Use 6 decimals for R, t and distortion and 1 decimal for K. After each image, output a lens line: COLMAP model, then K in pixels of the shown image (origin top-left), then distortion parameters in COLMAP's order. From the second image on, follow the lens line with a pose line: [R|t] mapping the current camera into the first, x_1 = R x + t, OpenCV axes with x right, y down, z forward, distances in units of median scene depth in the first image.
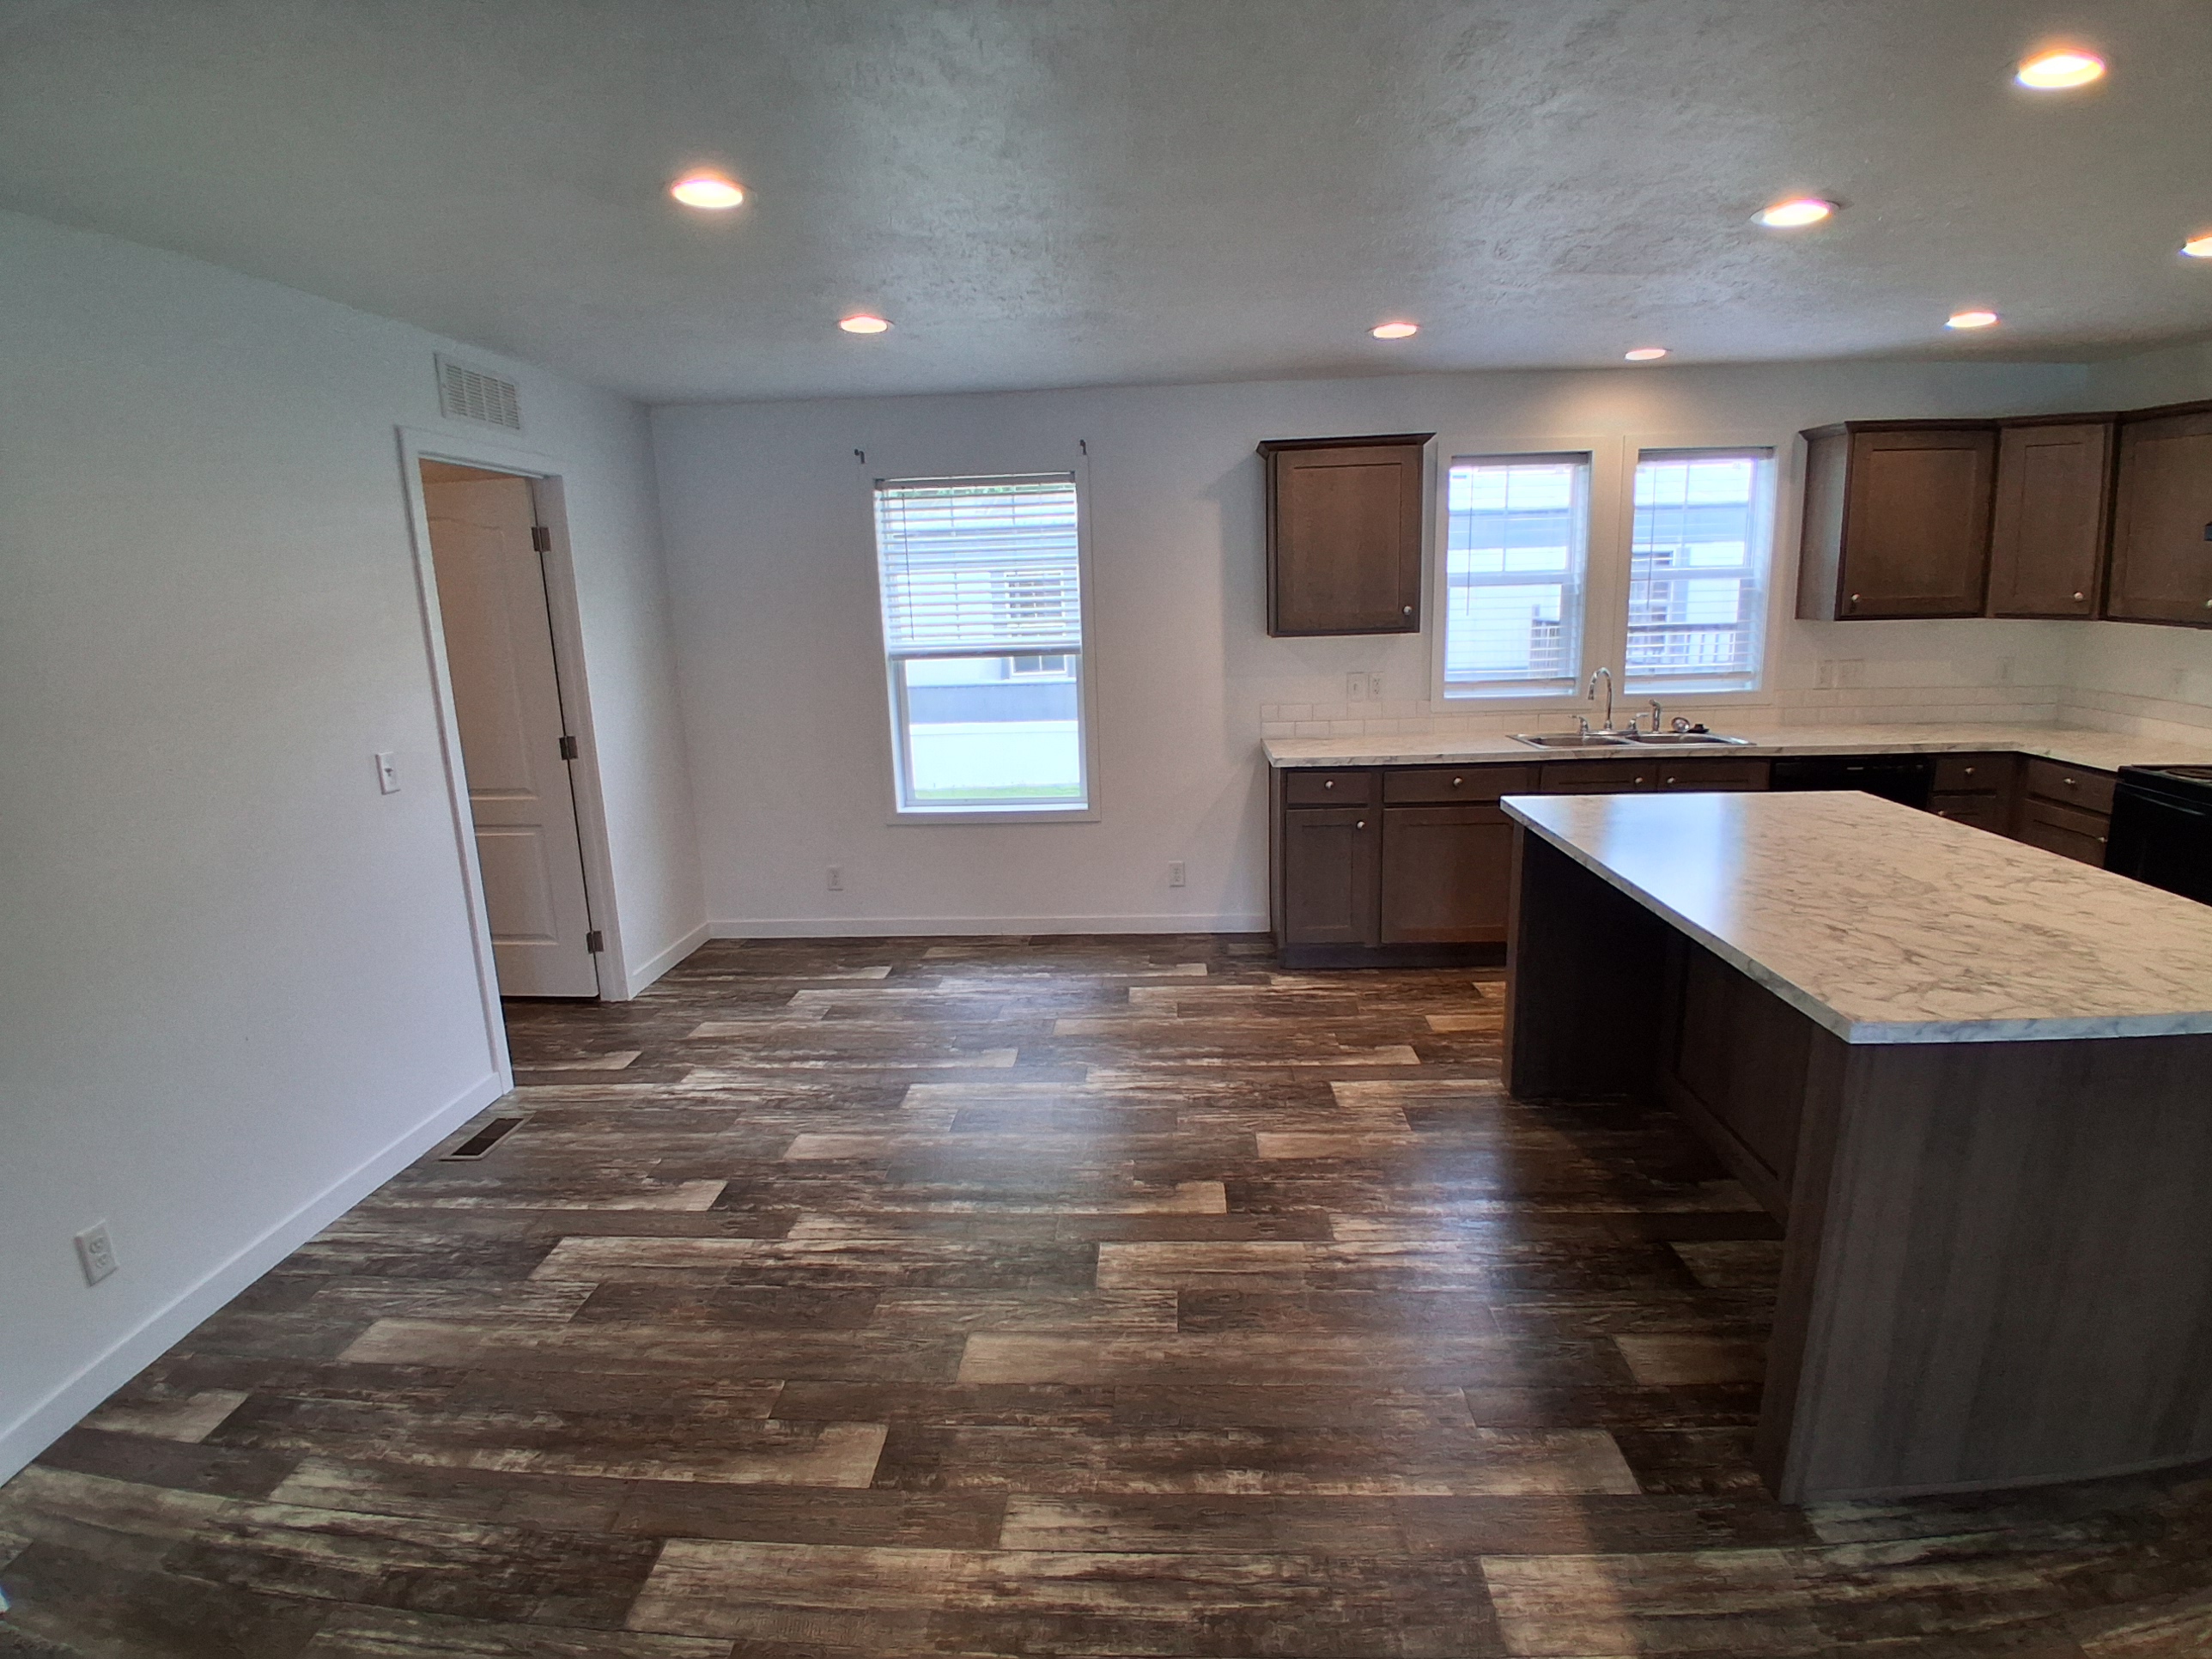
lens RADIAL K [[1104.7, 0, 1109.6], [0, 1104.7, 820.7], [0, 0, 1]] dist [0.001673, -0.038912]
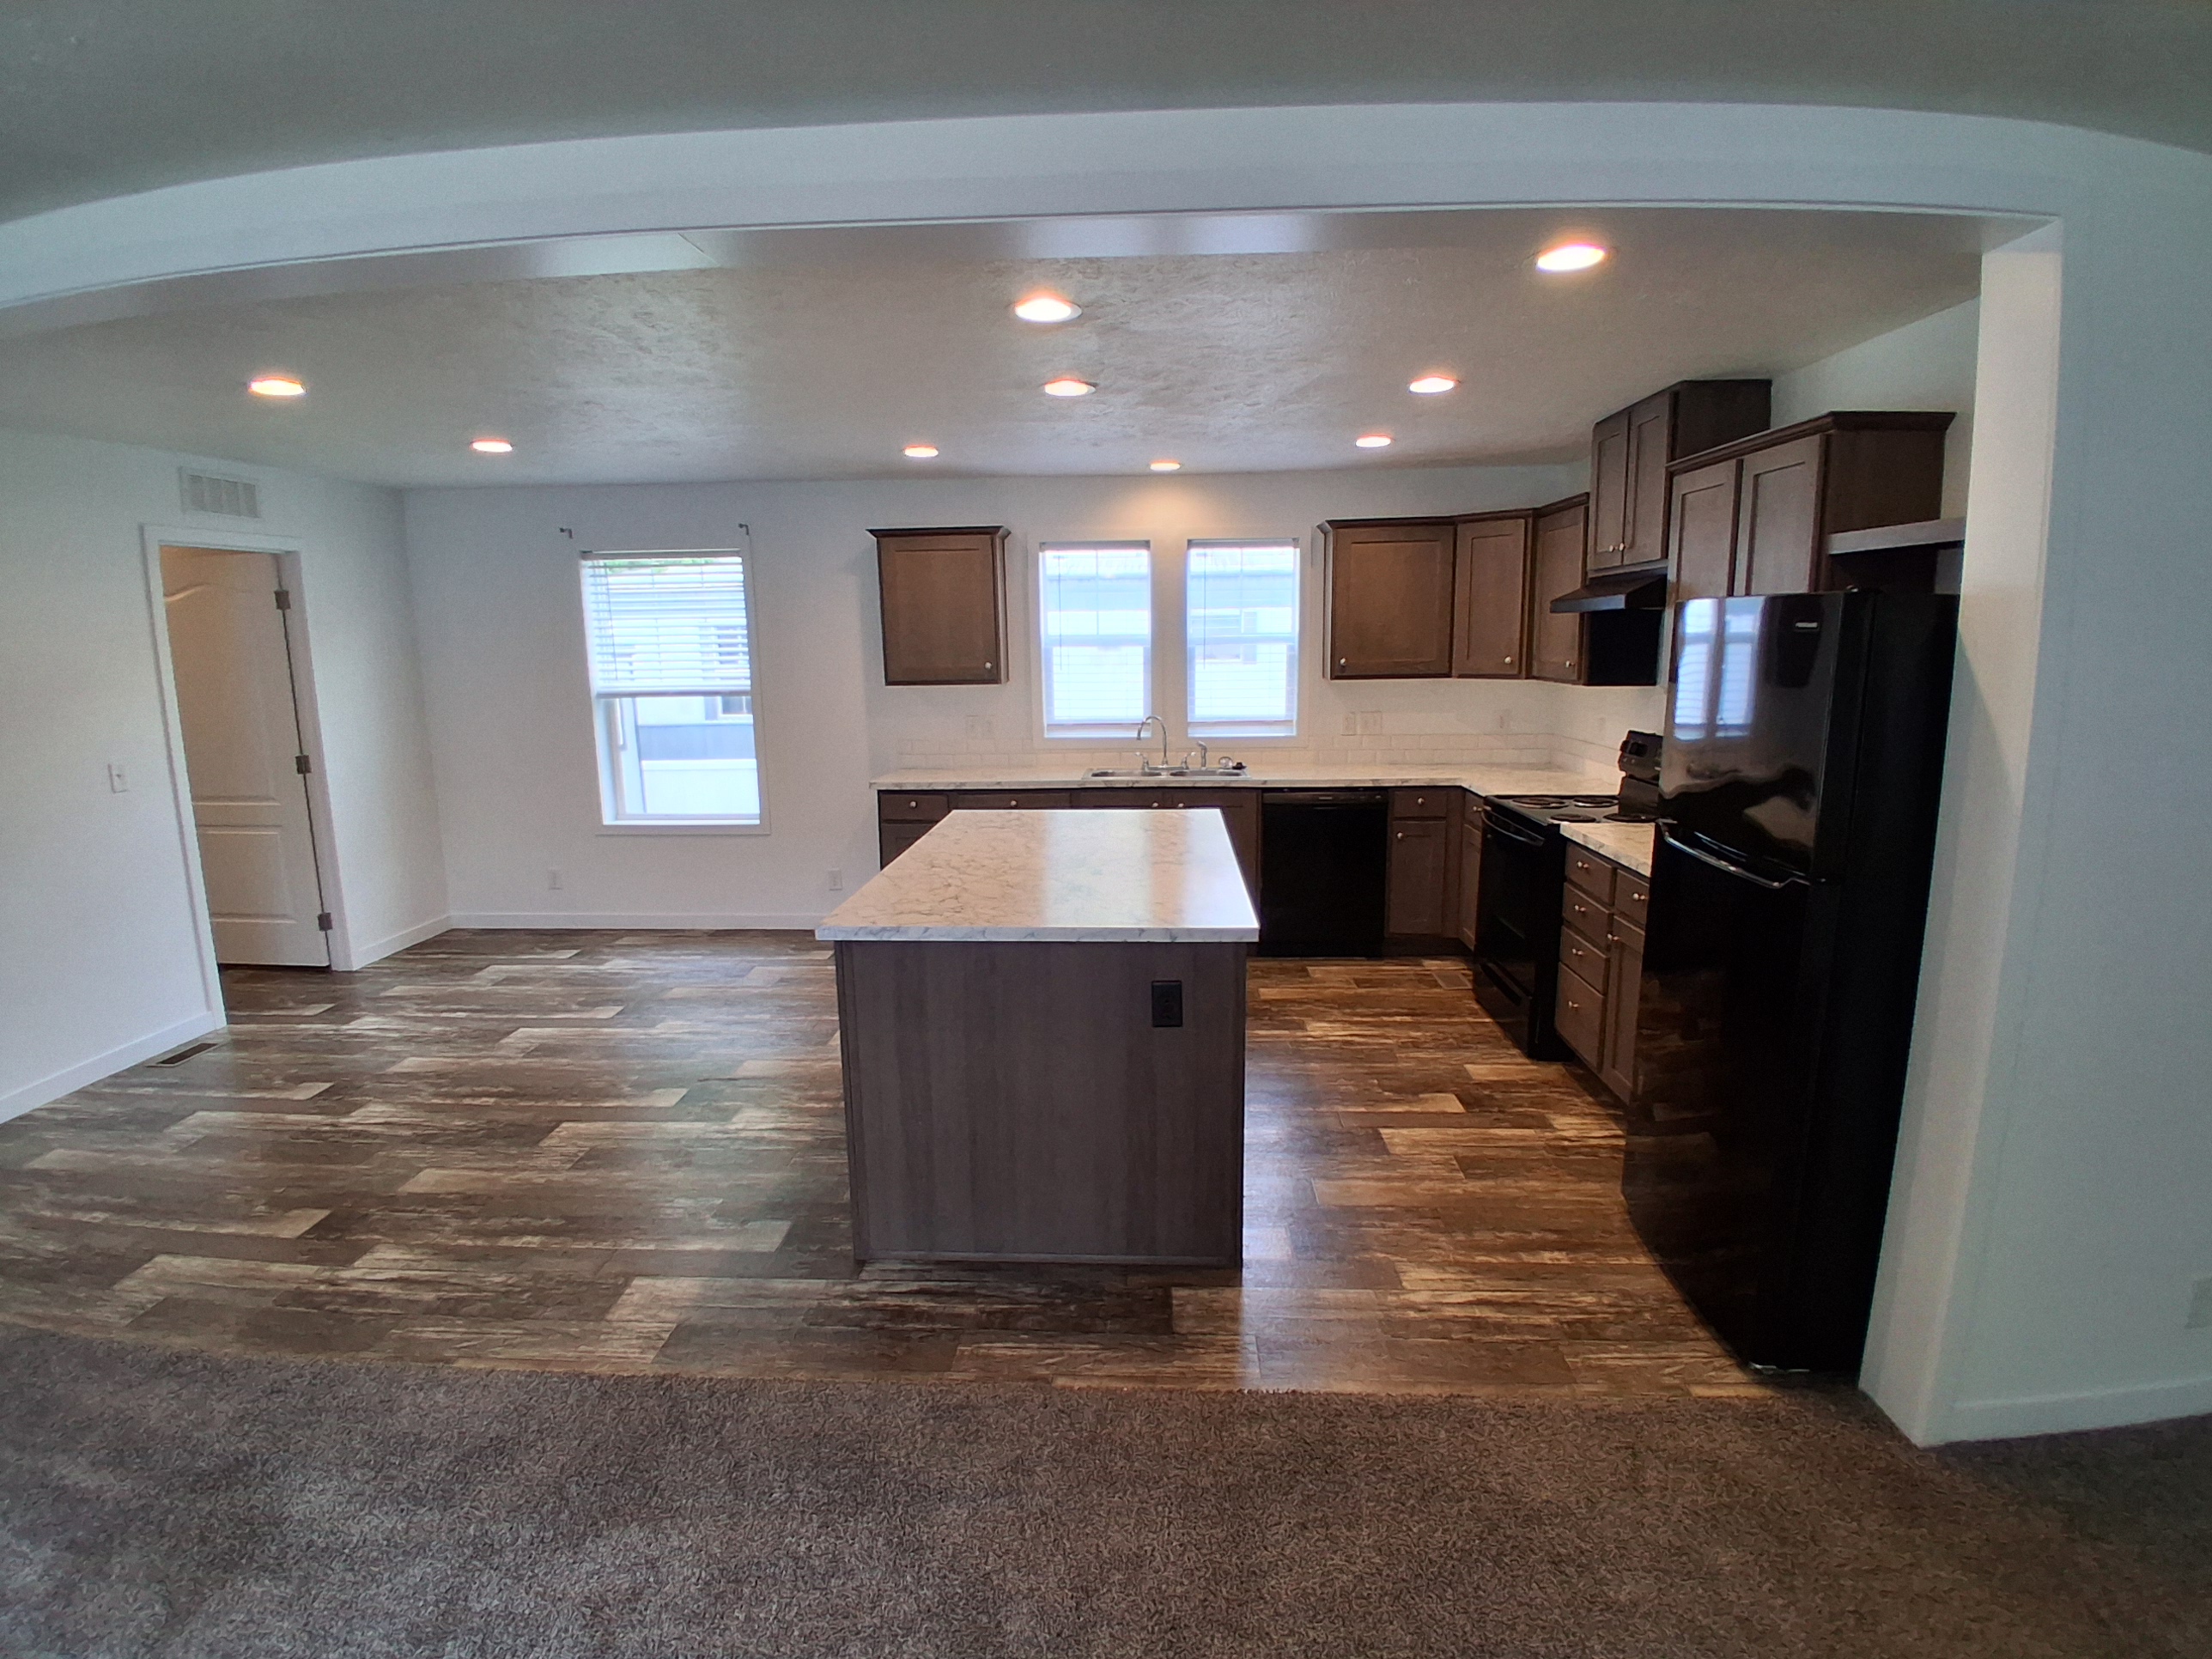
lens RADIAL K [[1106.8, 0, 1102.5], [0, 1106.8, 836.2], [0, 0, 1]] dist [-0.004662, -0.039206]
pose [[0.999821, 0.016769, 0.008750, 0.397185], [-0.016577, 0.999629, -0.021613, 0.025585], [-0.009109, 0.021464, 0.999728, -0.242300]]
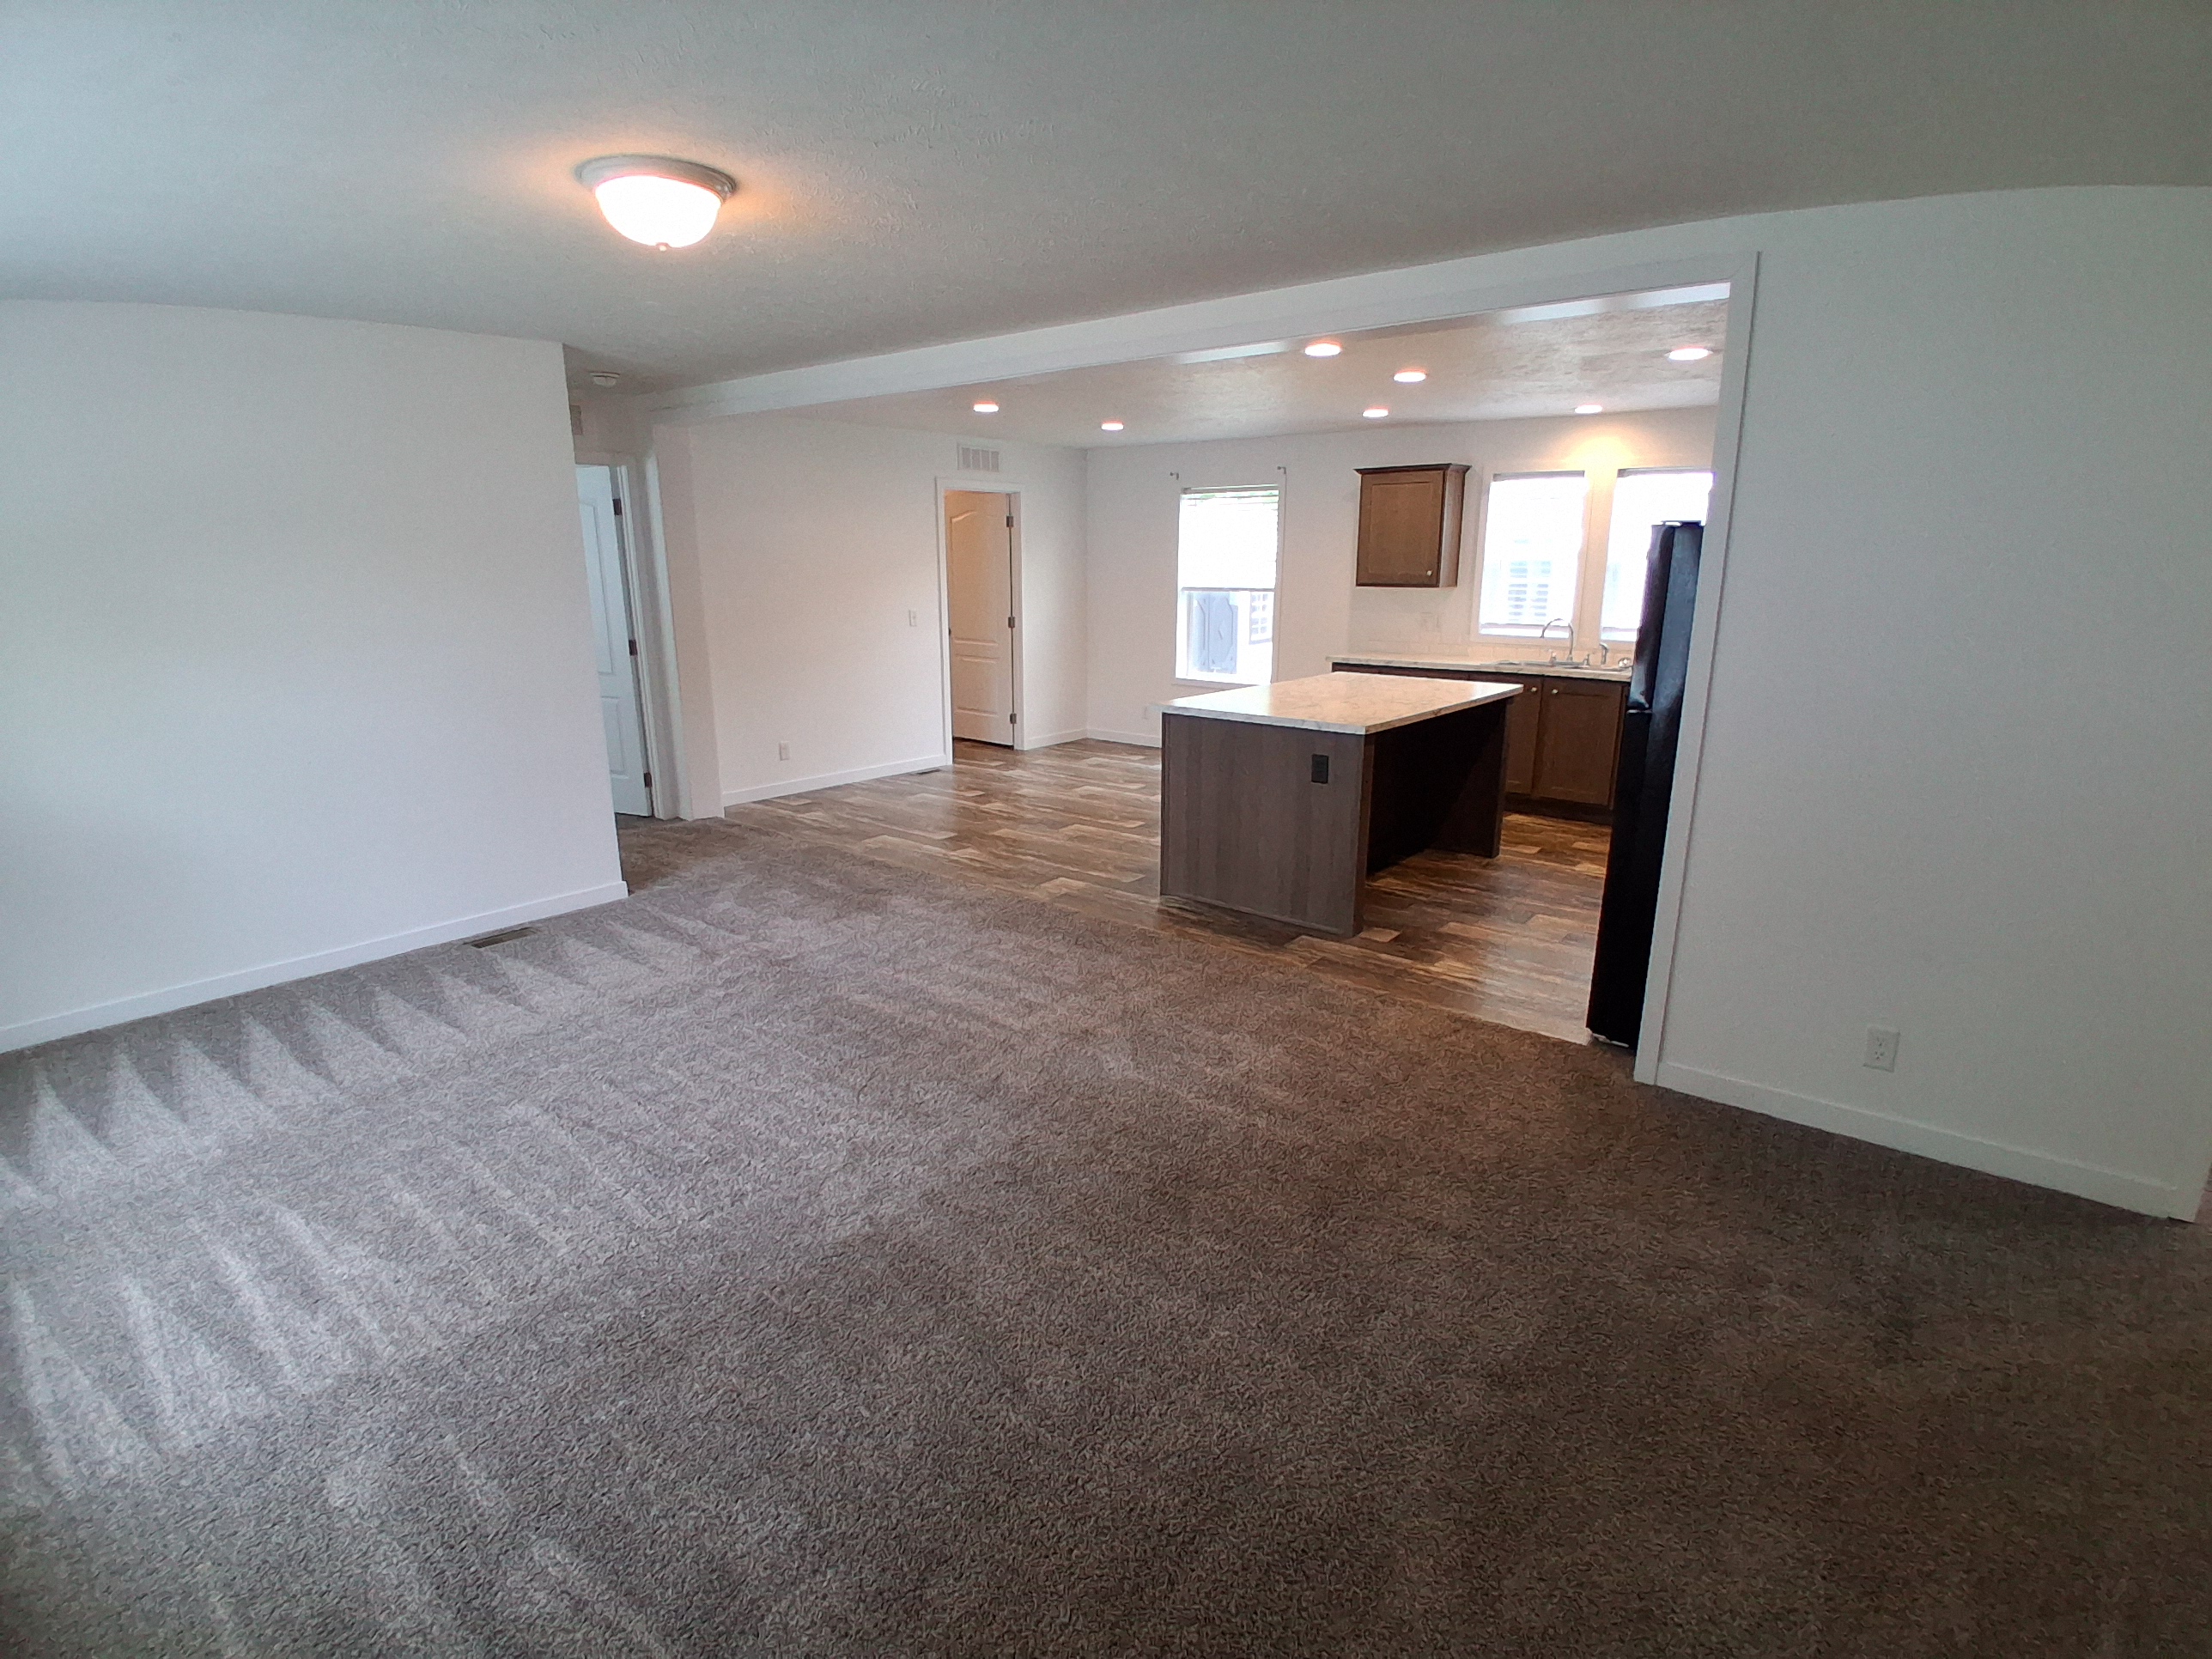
lens RADIAL K [[1106.8, 0, 1102.5], [0, 1106.8, 836.2], [0, 0, 1]] dist [-0.004662, -0.039206]
pose [[0.806317, 0.175734, -0.564774, 0.878688], [-0.142045, 0.984432, 0.103518, 0.088762], [0.574174, -0.003245, 0.818727, -0.603727]]
